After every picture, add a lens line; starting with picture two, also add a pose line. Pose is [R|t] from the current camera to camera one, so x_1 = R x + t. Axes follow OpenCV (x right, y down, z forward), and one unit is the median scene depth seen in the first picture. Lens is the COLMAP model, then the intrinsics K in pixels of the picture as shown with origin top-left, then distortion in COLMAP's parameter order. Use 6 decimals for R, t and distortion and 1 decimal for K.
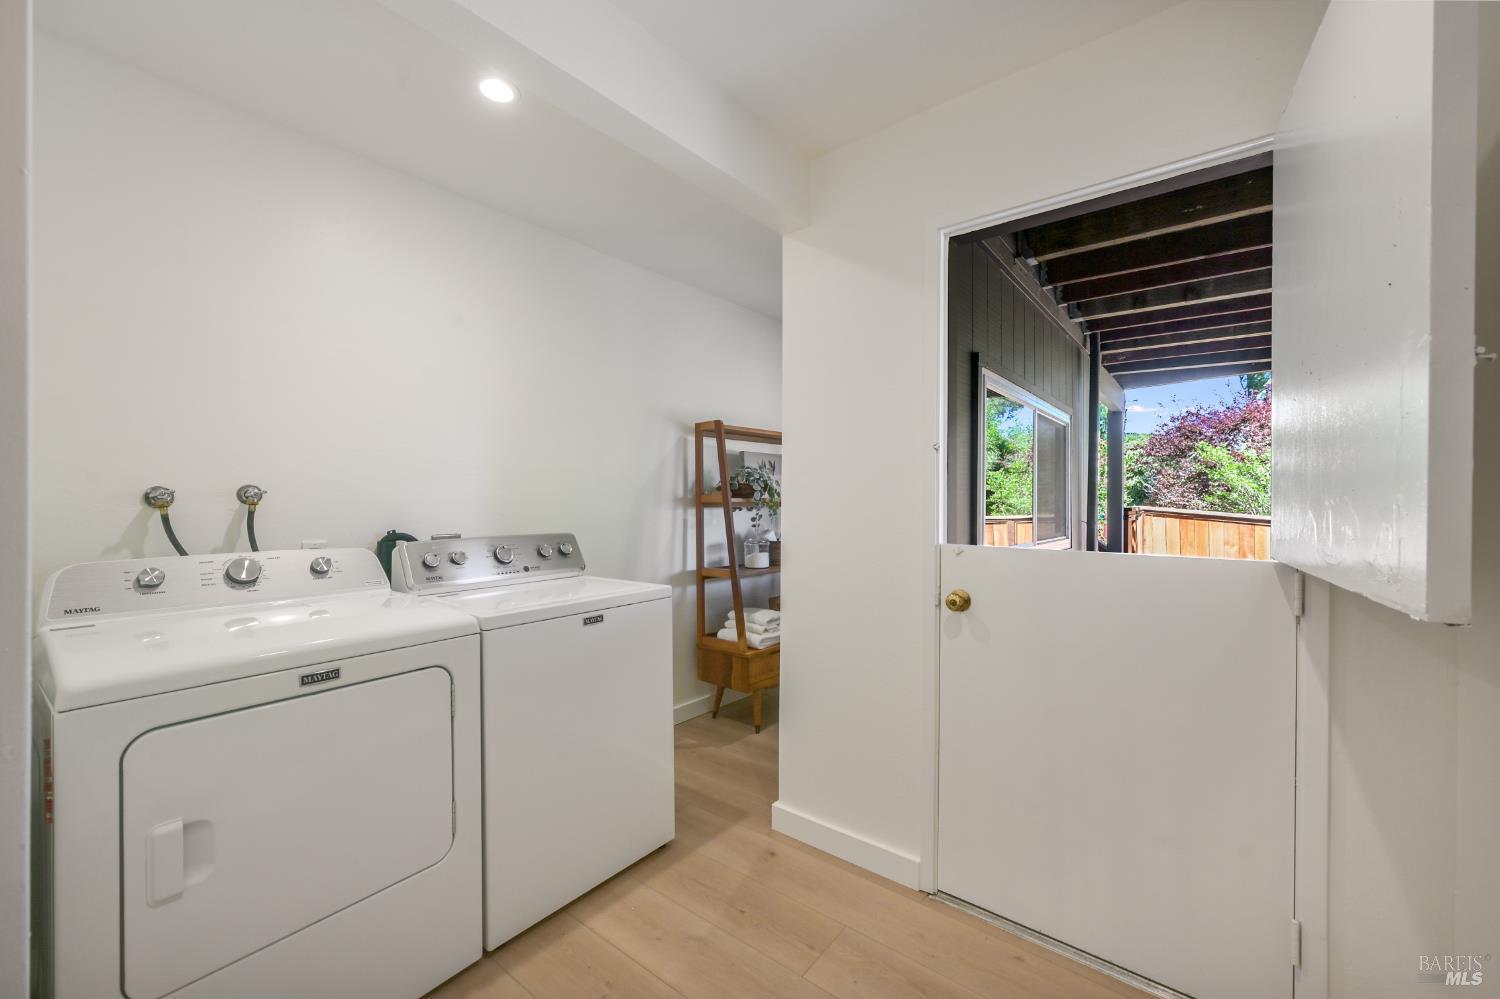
lens RADIAL K [[599.6, 0, 752.1], [0, 599.6, 500.5], [0, 0, 1]] dist [-0.001534, 0.000464]
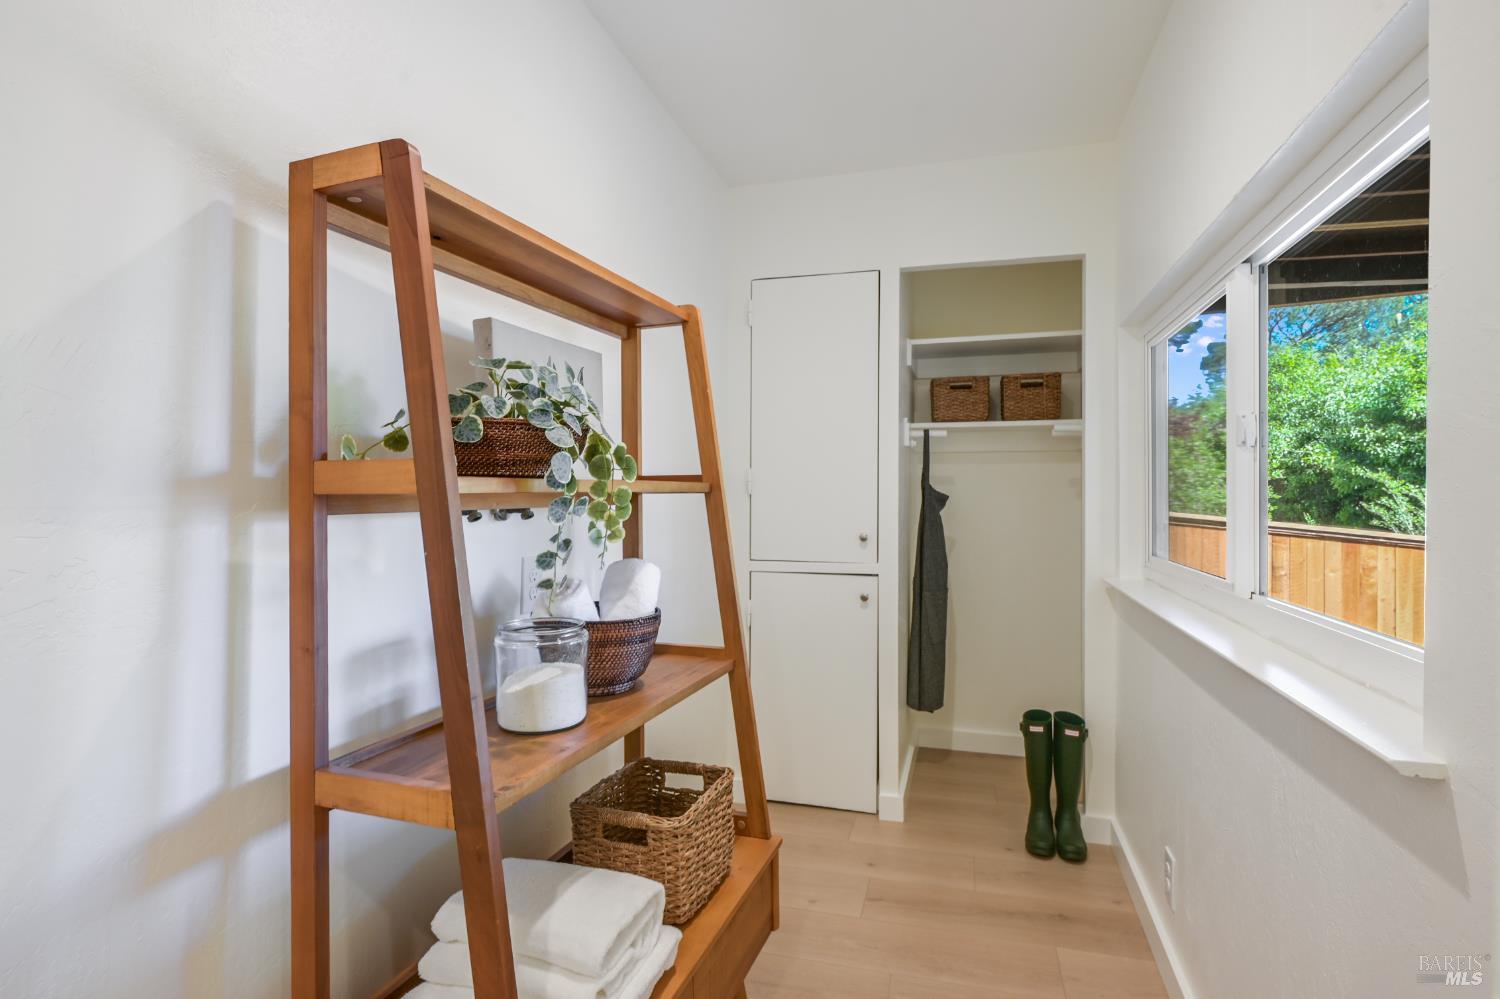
lens RADIAL K [[757.2, 0, 760.8], [0, 757.2, 490.1], [0, 0, 1]] dist [0.005355, 0.000142]
pose [[0.917345, 0.005242, 0.398060, -0.041673], [-0.002740, 0.999973, -0.006853, 0.003466], [-0.398085, 0.005195, 0.917334, 0.644076]]
